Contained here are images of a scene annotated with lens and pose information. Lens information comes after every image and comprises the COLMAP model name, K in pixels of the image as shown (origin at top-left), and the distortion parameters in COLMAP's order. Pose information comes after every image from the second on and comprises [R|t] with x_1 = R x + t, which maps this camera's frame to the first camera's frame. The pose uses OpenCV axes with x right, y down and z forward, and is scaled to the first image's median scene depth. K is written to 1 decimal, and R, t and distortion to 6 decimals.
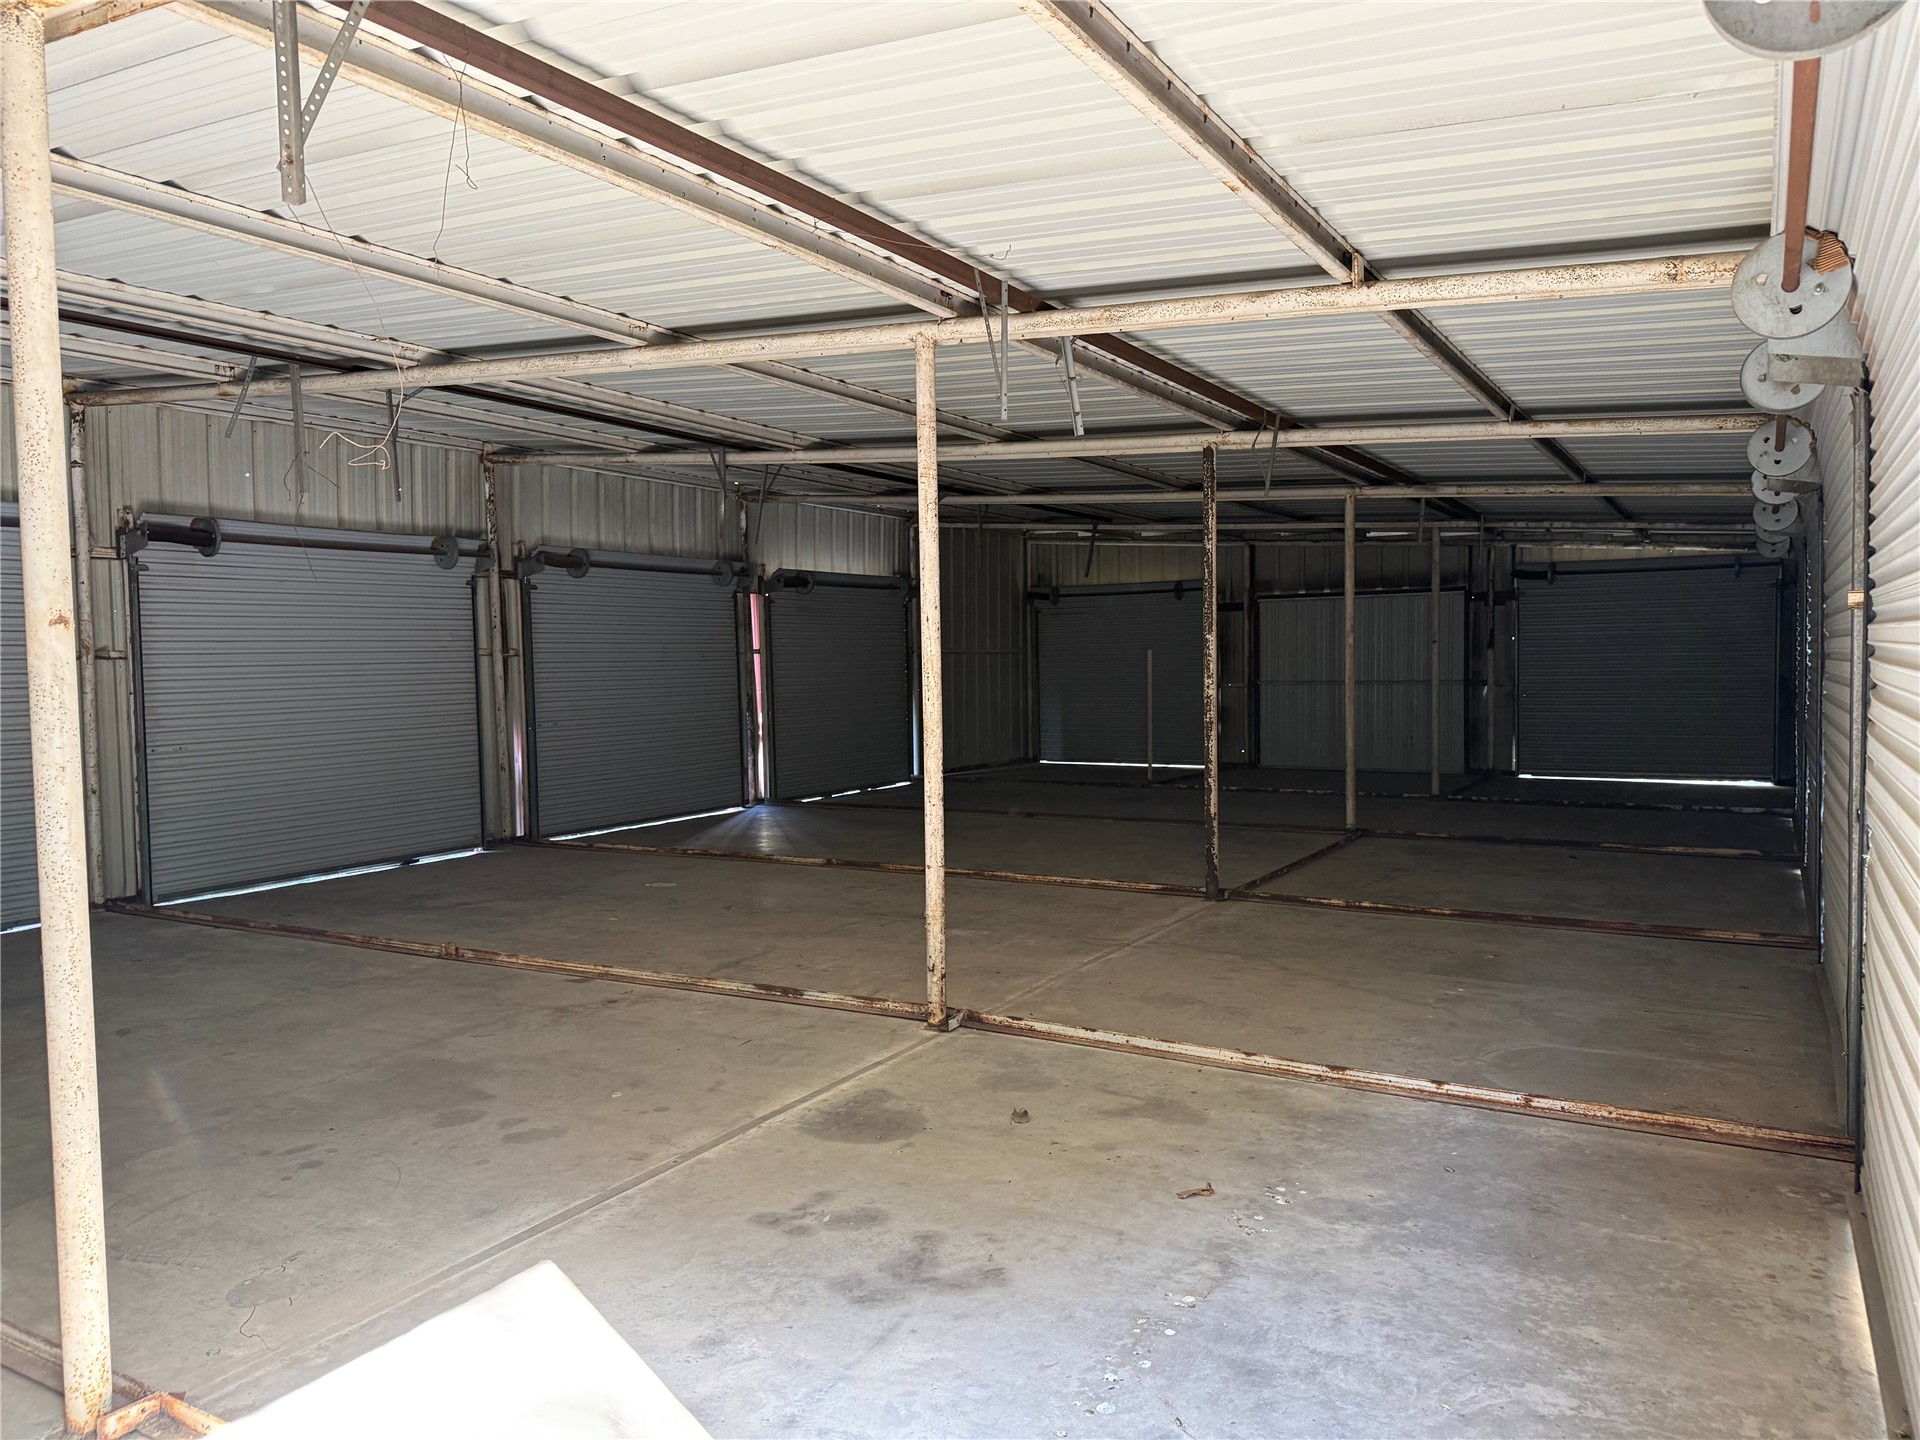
lens RADIAL K [[1262.1, 0, 1039.4], [0, 1262.1, 723.0], [0, 0, 1]] dist [0.091667, -0.120273]
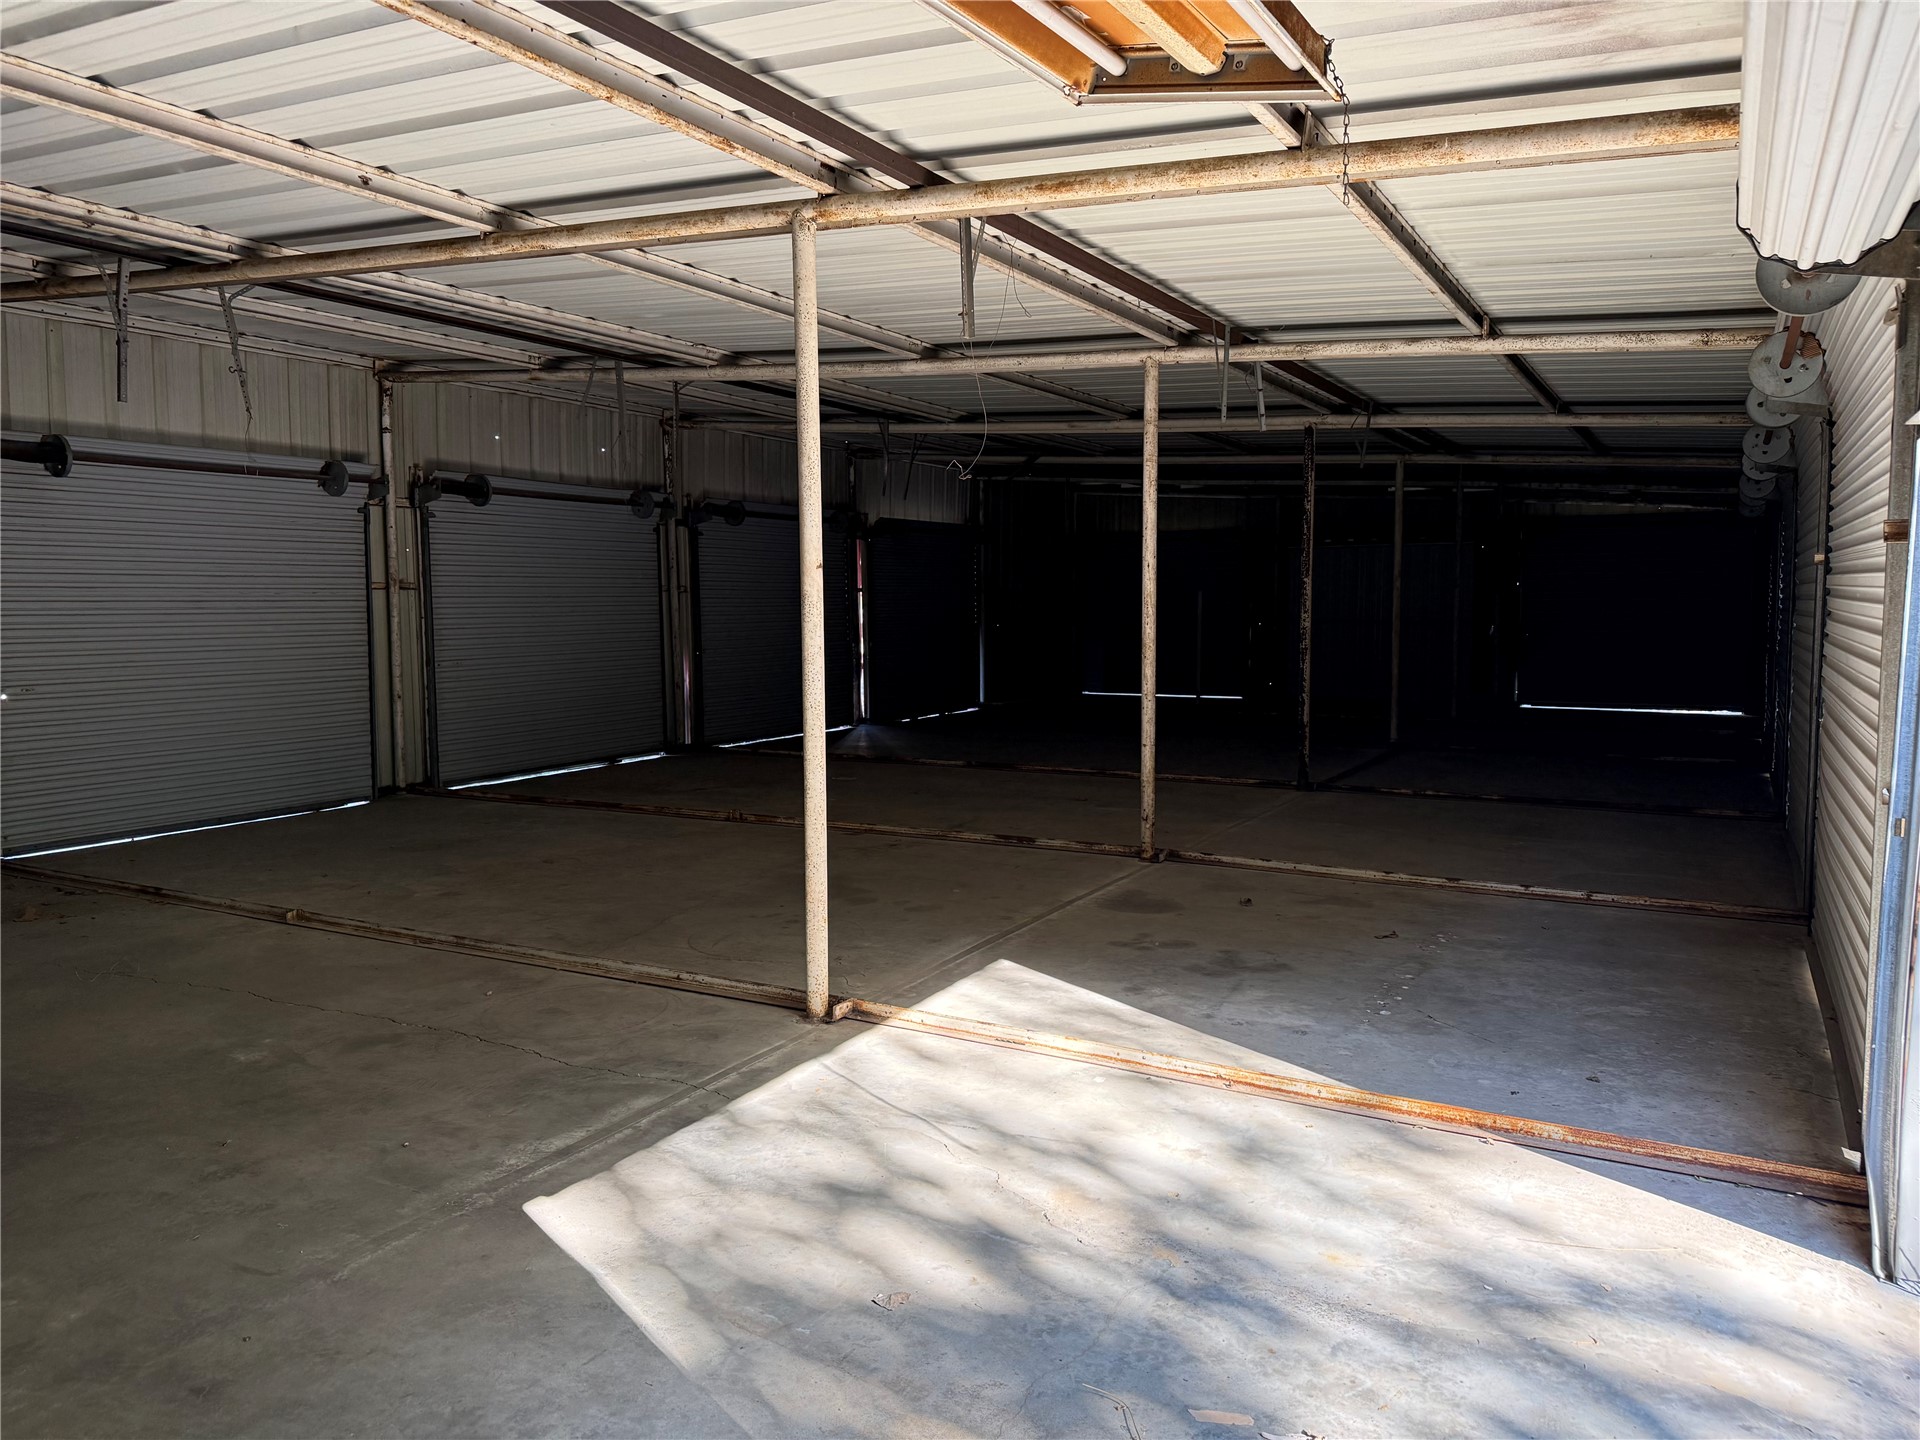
lens RADIAL K [[1340.3, 0, 964.1], [0, 1340.3, 721.4], [0, 0, 1]] dist [0.094767, -0.148713]
pose [[0.999928, 0.009267, 0.007585, -0.259211], [-0.009539, 0.999281, 0.036699, 0.031424], [-0.007239, -0.036769, 0.999298, -0.406436]]
